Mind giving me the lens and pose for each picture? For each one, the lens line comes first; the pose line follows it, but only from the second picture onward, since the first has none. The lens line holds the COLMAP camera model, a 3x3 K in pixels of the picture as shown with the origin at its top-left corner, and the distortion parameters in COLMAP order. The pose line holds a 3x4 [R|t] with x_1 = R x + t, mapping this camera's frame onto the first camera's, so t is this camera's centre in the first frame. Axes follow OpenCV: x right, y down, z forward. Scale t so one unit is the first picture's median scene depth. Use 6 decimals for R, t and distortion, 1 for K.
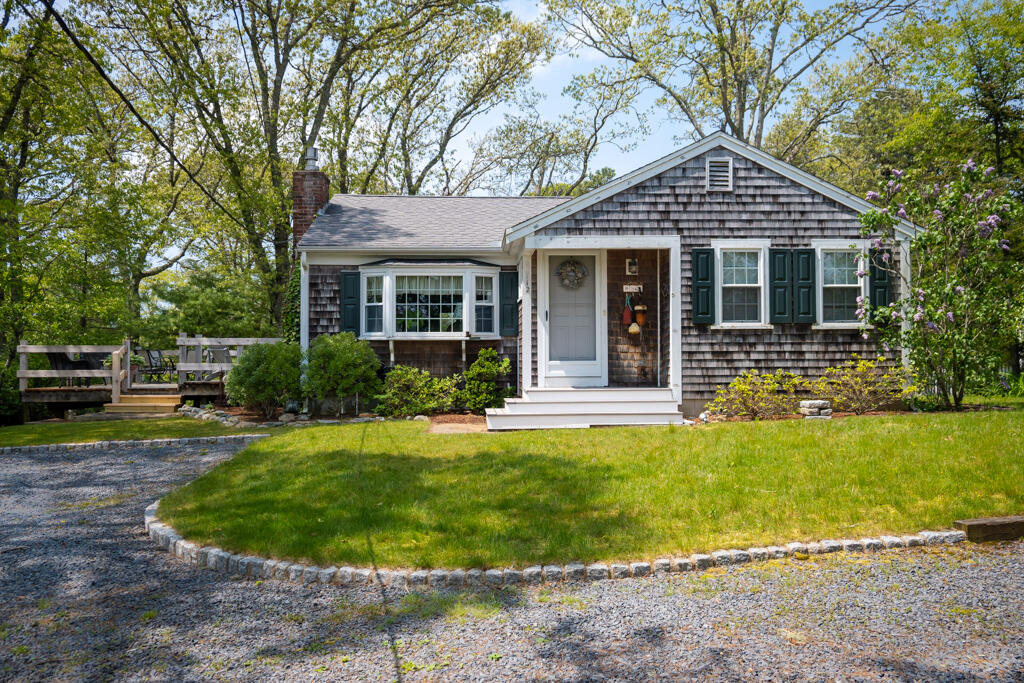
lens RADIAL K [[827.9, 0, 511.6], [0, 827.9, 337.9], [0, 0, 1]] dist [0.017322, 0.002720]
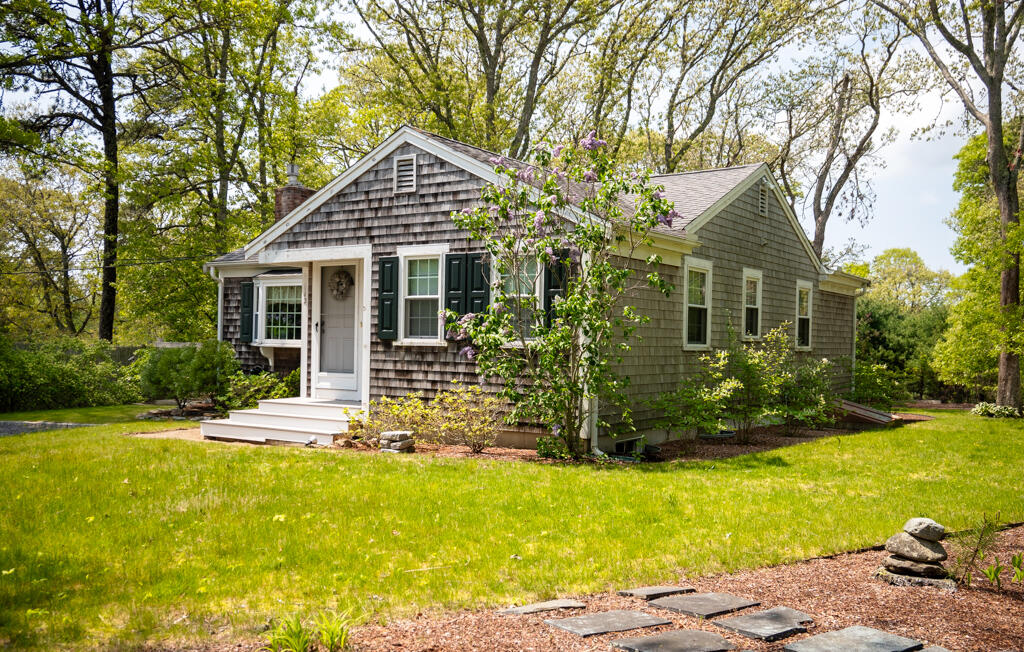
lens RADIAL K [[935.8, 0, 512.6], [0, 935.8, 331.2], [0, 0, 1]] dist [0.023595, 0.000000]
pose [[0.795296, 0.011512, -0.606112, 0.964820], [-0.000313, 0.999827, 0.018580, -0.045054], [0.606221, -0.014587, 0.795162, 0.257835]]
